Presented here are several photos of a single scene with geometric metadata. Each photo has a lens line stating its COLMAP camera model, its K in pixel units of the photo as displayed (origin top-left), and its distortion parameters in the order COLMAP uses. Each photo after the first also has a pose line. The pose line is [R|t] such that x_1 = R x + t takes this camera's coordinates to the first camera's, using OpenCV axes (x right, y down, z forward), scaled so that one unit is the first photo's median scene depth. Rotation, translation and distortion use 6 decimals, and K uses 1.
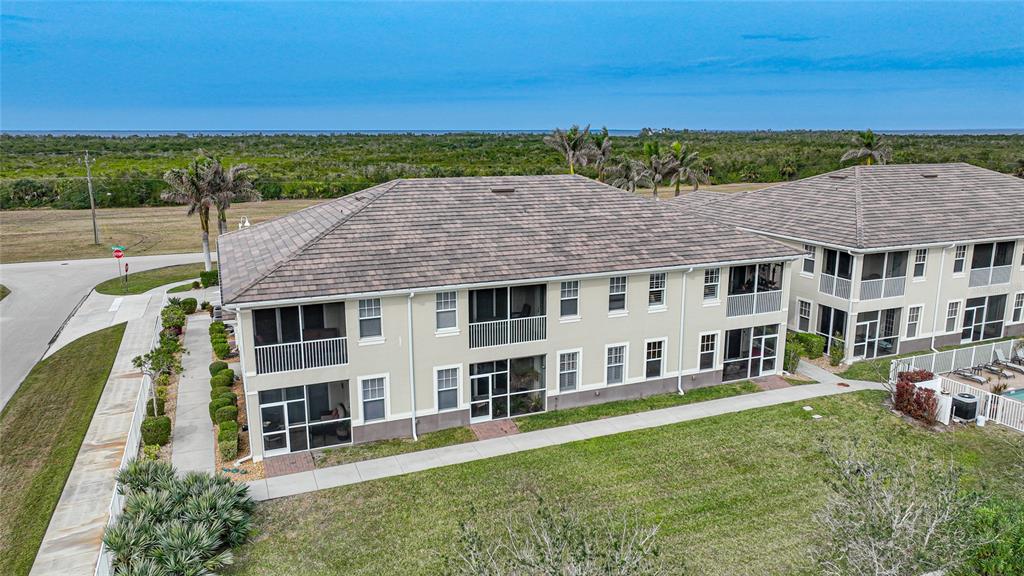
lens RADIAL K [[716.1, 0, 510.5], [0, 716.1, 286.0], [0, 0, 1]] dist [-0.002987, 0.016714]
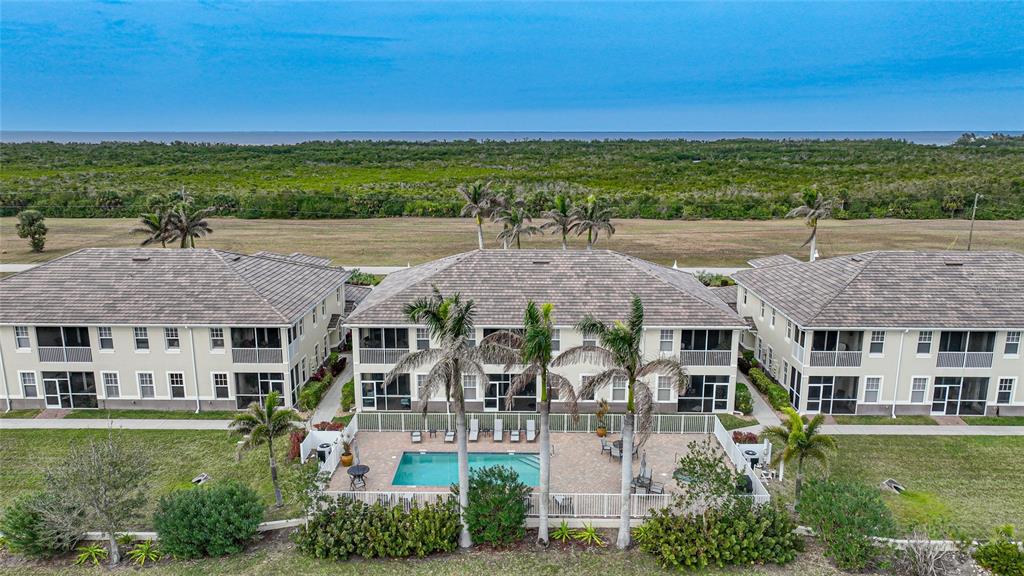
lens RADIAL K [[716.1, 0, 515.1], [0, 716.1, 292.3], [0, 0, 1]] dist [-0.002987, 0.016714]
pose [[0.917818, 0.089601, -0.386759, 1.350909], [-0.086627, 0.995923, 0.025154, -0.178486], [0.387436, 0.010417, 0.921838, -0.074316]]
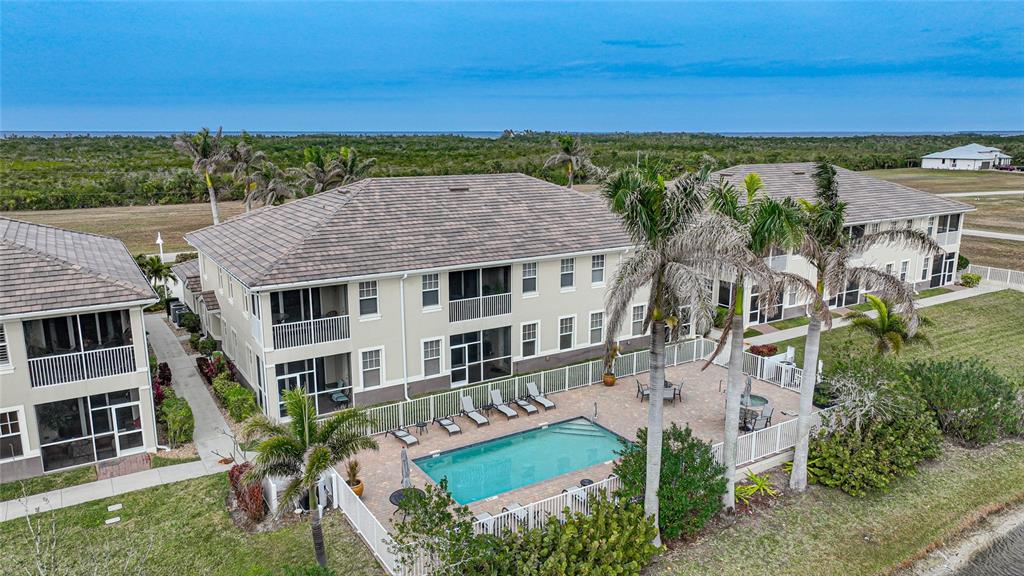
lens RADIAL K [[716.1, 0, 511.3], [0, 716.1, 287.7], [0, 0, 1]] dist [-0.002987, 0.016714]
pose [[0.985784, -0.033532, 0.164640, 0.684636], [0.033525, 0.999434, 0.002821, -0.046337], [-0.164641, 0.002739, 0.986350, 0.181531]]
